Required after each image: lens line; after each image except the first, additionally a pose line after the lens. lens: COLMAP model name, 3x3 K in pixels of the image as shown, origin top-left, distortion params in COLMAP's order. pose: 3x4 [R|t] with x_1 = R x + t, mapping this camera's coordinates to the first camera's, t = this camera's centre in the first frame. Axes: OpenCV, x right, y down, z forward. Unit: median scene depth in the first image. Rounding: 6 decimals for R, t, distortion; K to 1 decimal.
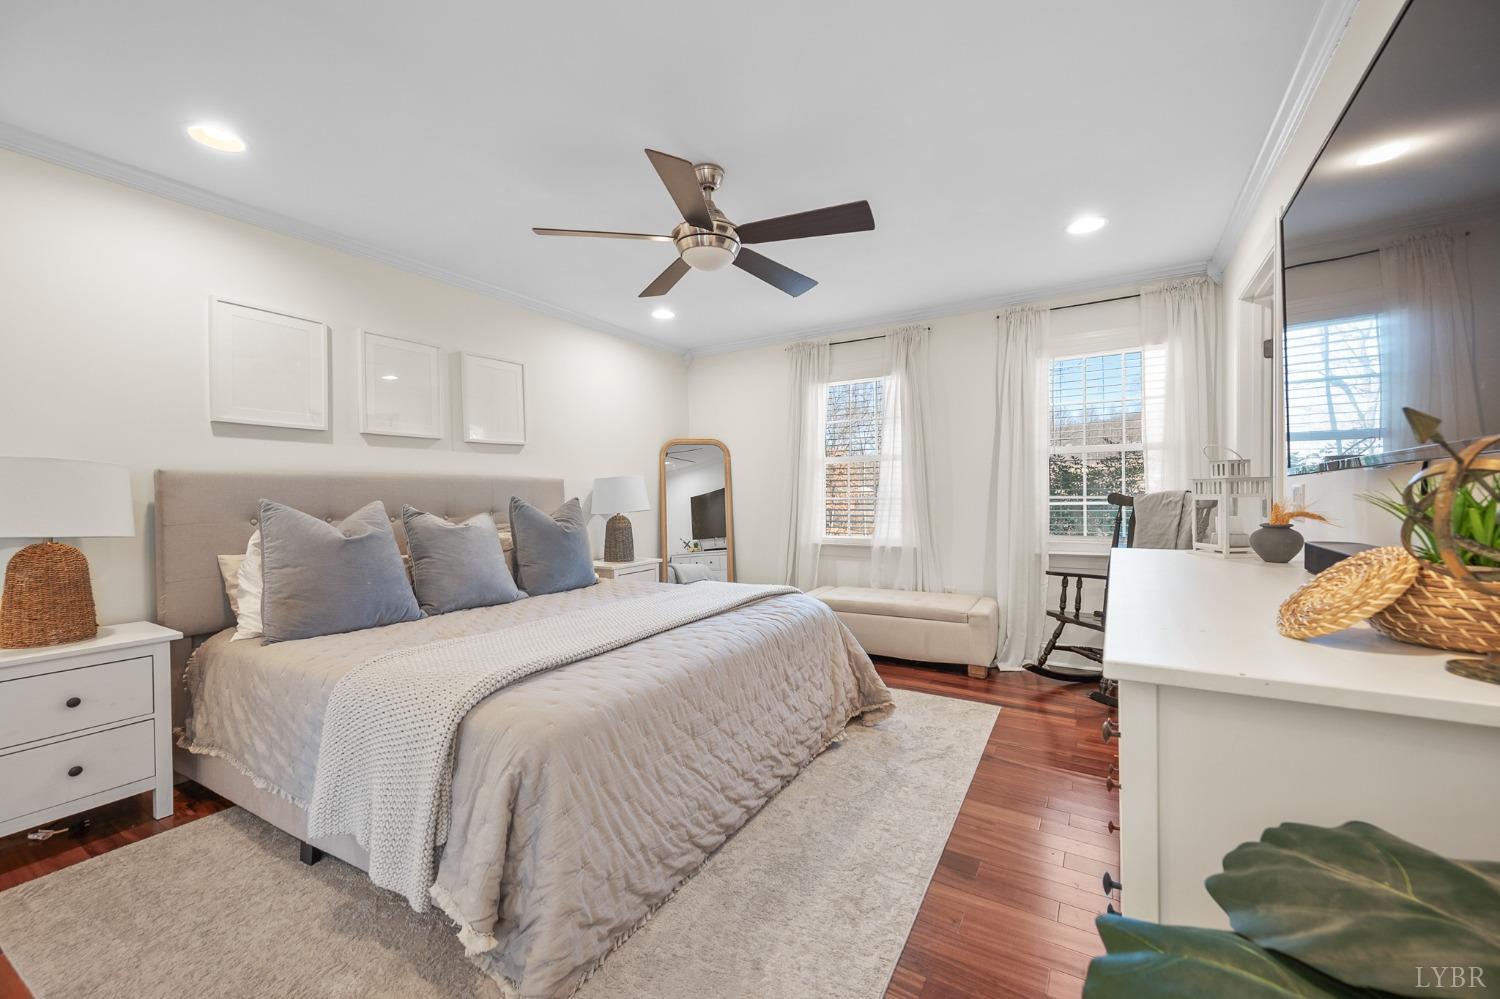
lens RADIAL K [[593.4, 0, 752.6], [0, 593.4, 499.6], [0, 0, 1]] dist [0.000928, 0.000181]
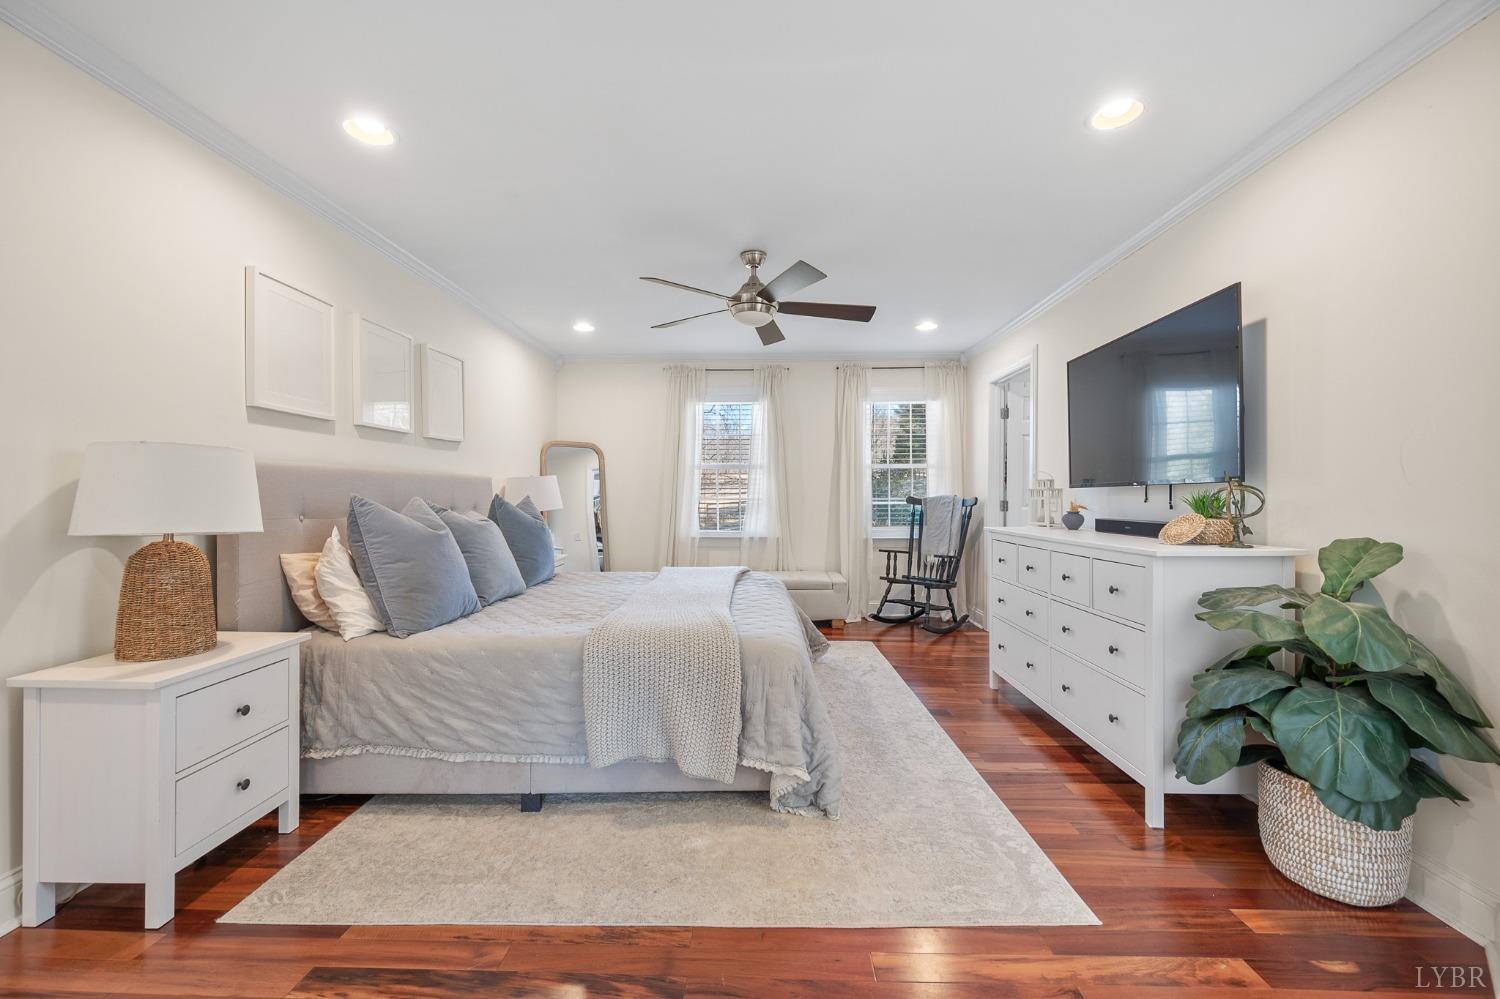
lens RADIAL K [[593.4, 0, 752.6], [0, 593.4, 496.9], [0, 0, 1]] dist [0.000928, 0.000181]
pose [[0.867042, 0.008825, 0.498156, -0.504552], [-0.004453, 0.999940, -0.009964, 0.007654], [-0.498215, 0.006421, 0.867030, -0.109325]]
